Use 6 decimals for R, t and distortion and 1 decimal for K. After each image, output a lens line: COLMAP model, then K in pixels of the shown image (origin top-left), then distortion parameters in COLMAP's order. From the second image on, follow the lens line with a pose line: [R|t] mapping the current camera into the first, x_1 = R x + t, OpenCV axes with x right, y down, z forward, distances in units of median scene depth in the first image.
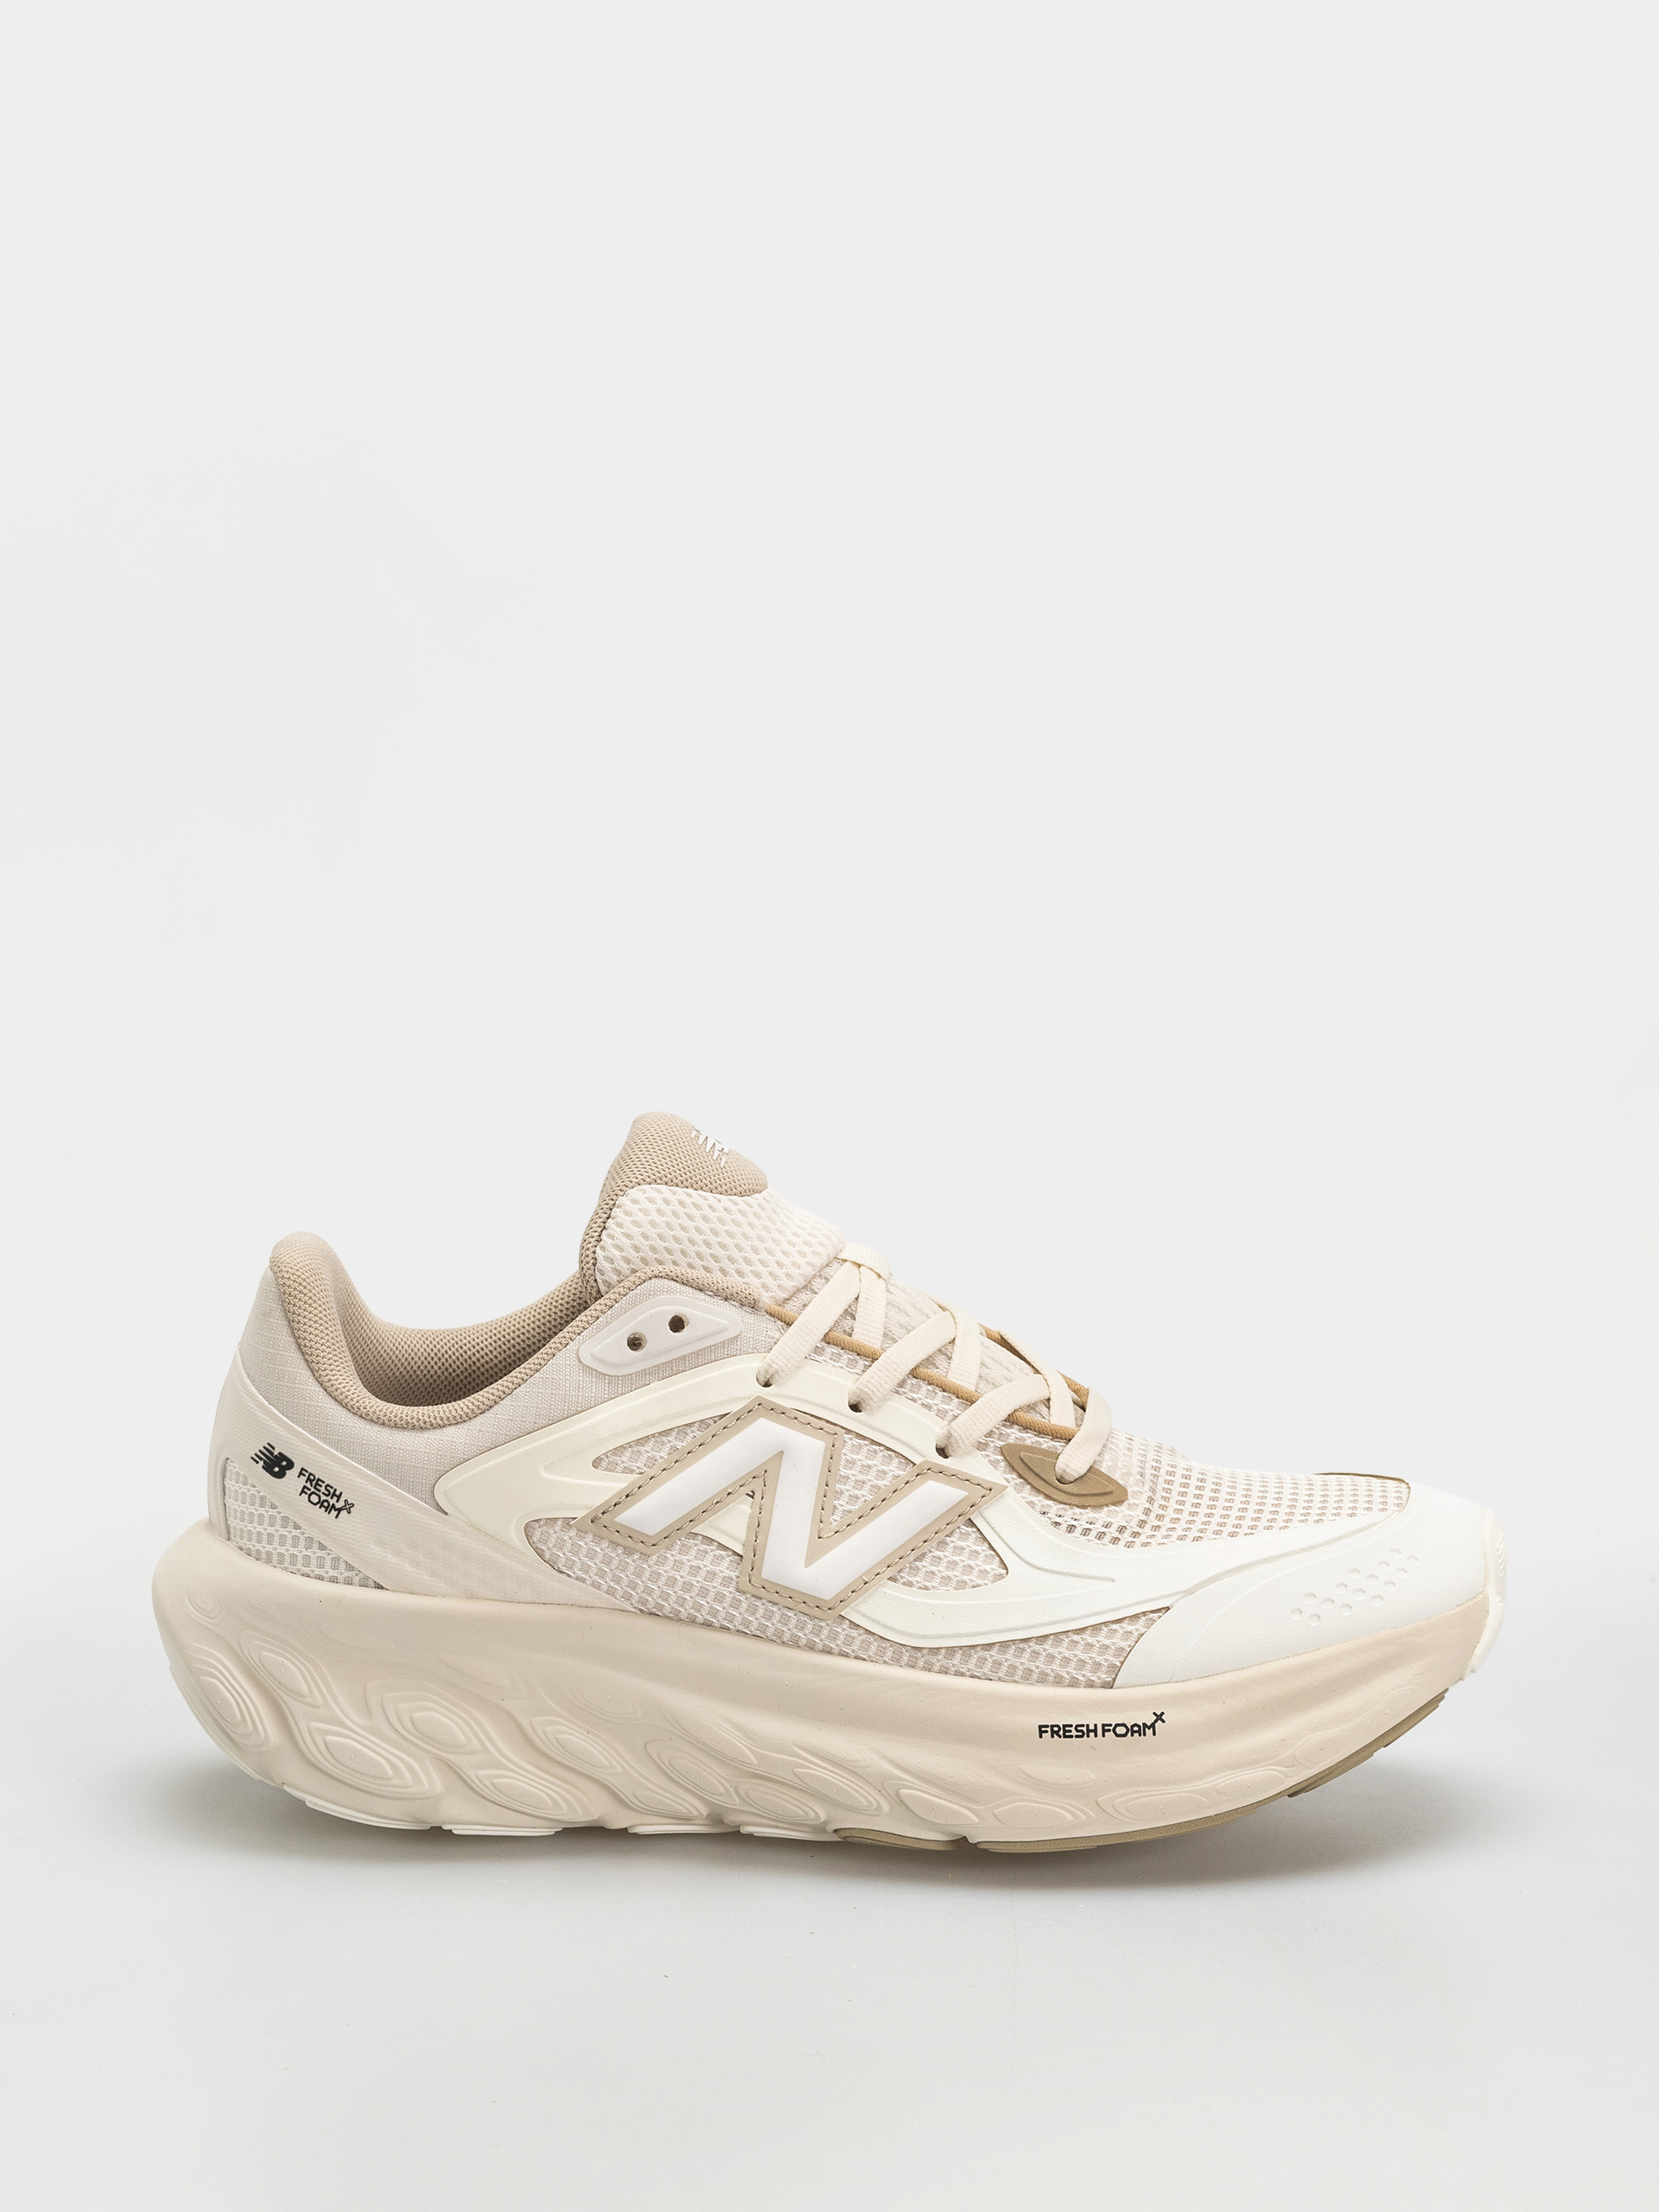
lens RADIAL K [[7542.2, 0, 831.7], [0, 7542.2, 1112.0], [0, 0, 1]] dist [0.198419, 0.000000]
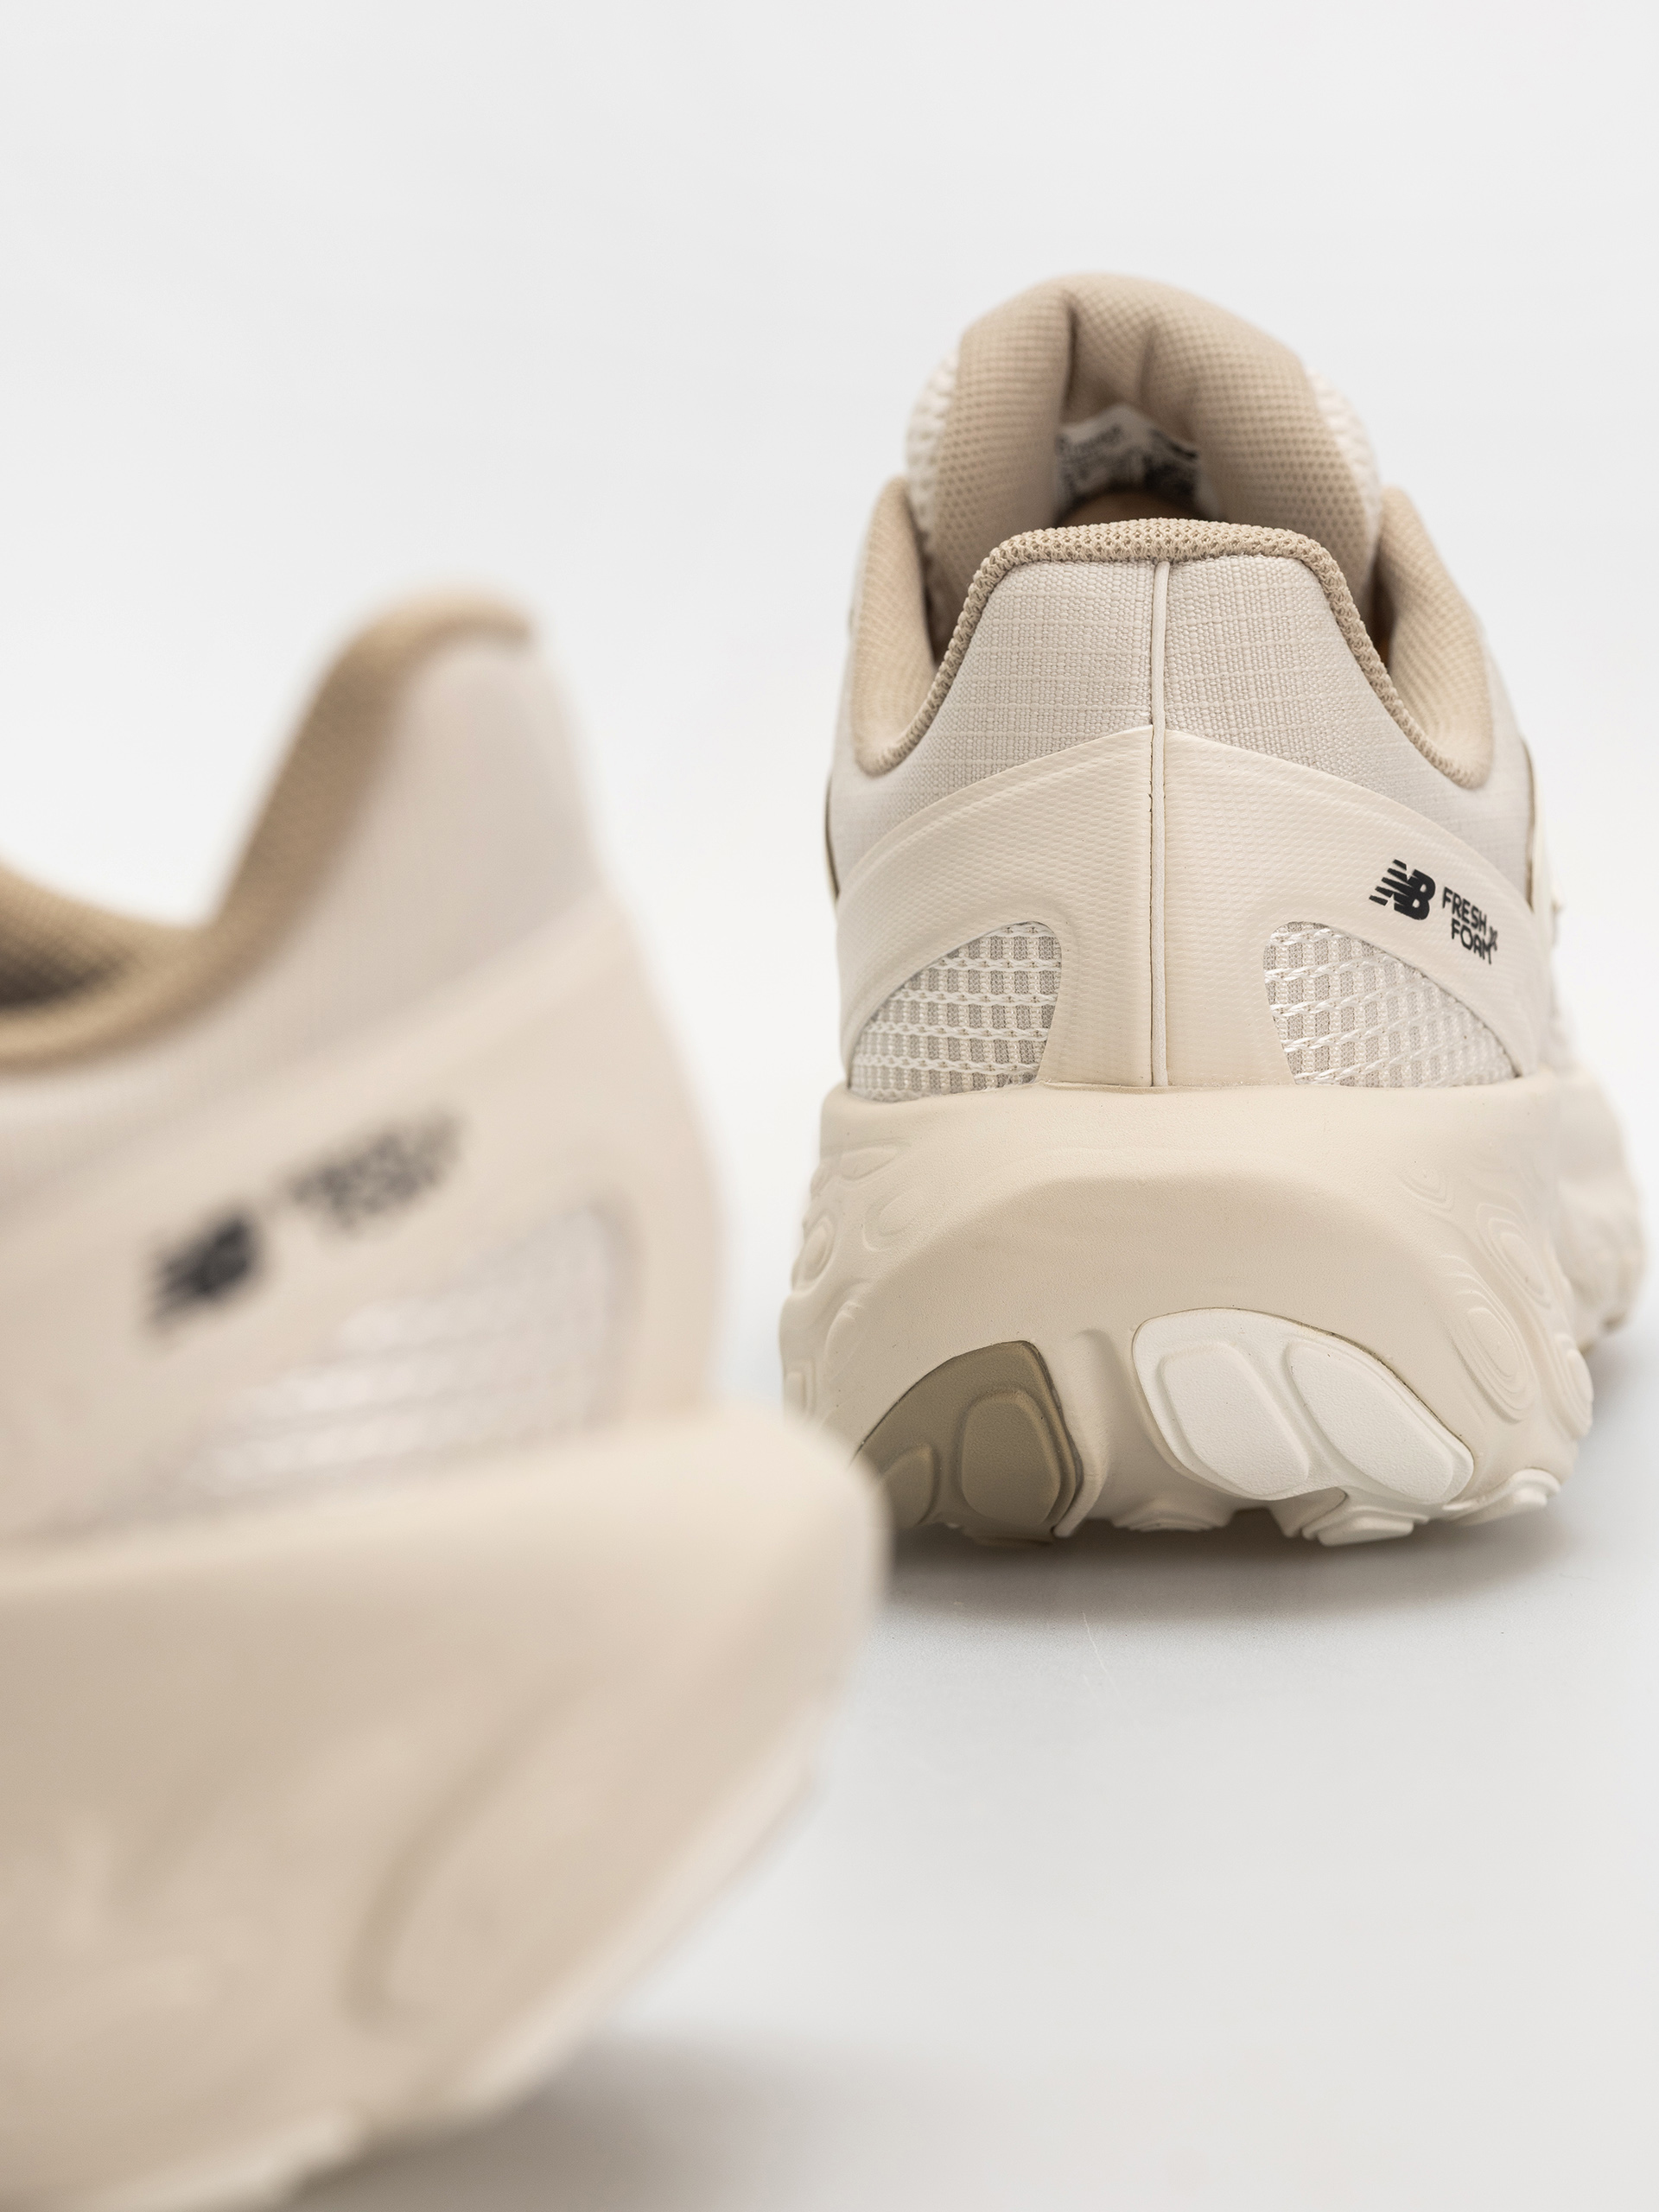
lens RADIAL K [[7542.2, 0, 828.7], [0, 7542.2, 1100.6], [0, 0, 1]] dist [0.198419, 0.000000]
pose [[0.015028, -0.123340, 0.992251, -0.609682], [0.197214, 0.973234, 0.117990, -0.010383], [-0.980245, 0.193912, 0.038950, 1.029282]]
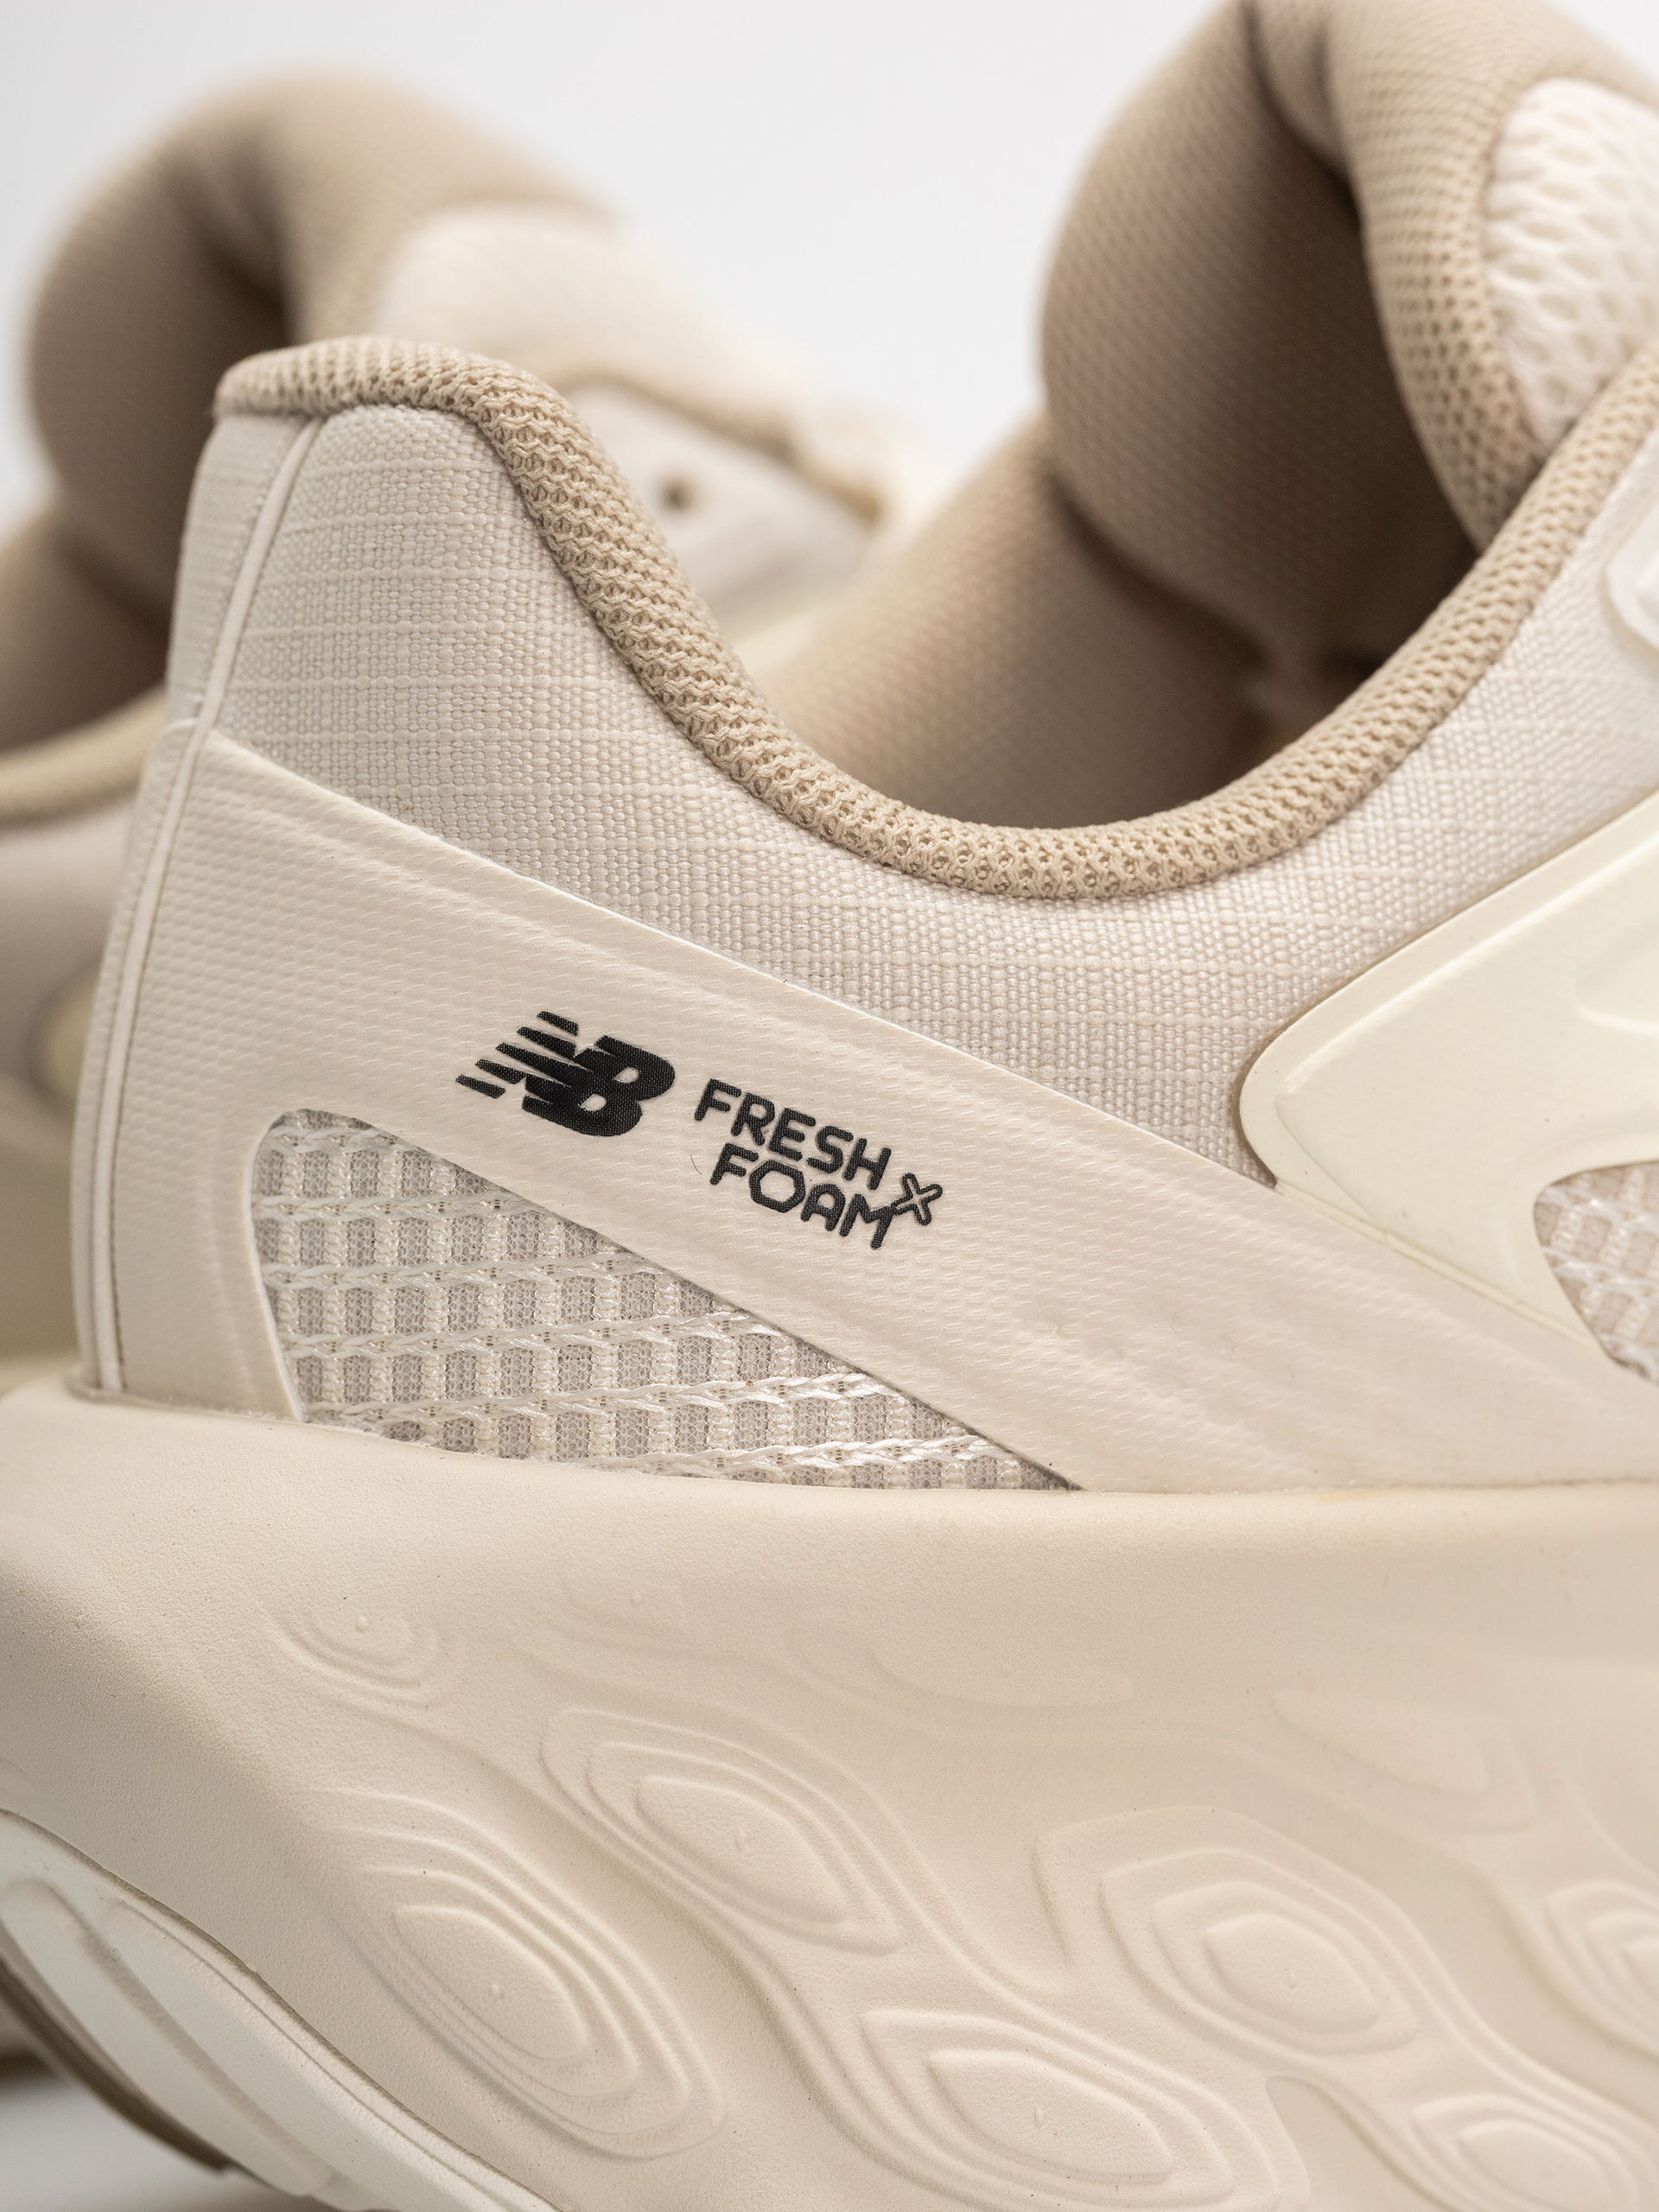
lens RADIAL K [[7542.2, 0, 825.7], [0, 7542.2, 1171.9], [0, 0, 1]] dist [0.198419, 0.000000]
pose [[0.837685, -0.066595, 0.542078, -0.214526], [0.109277, 0.992905, -0.046889, 0.063750], [-0.535109, 0.098515, 0.839019, 0.774230]]
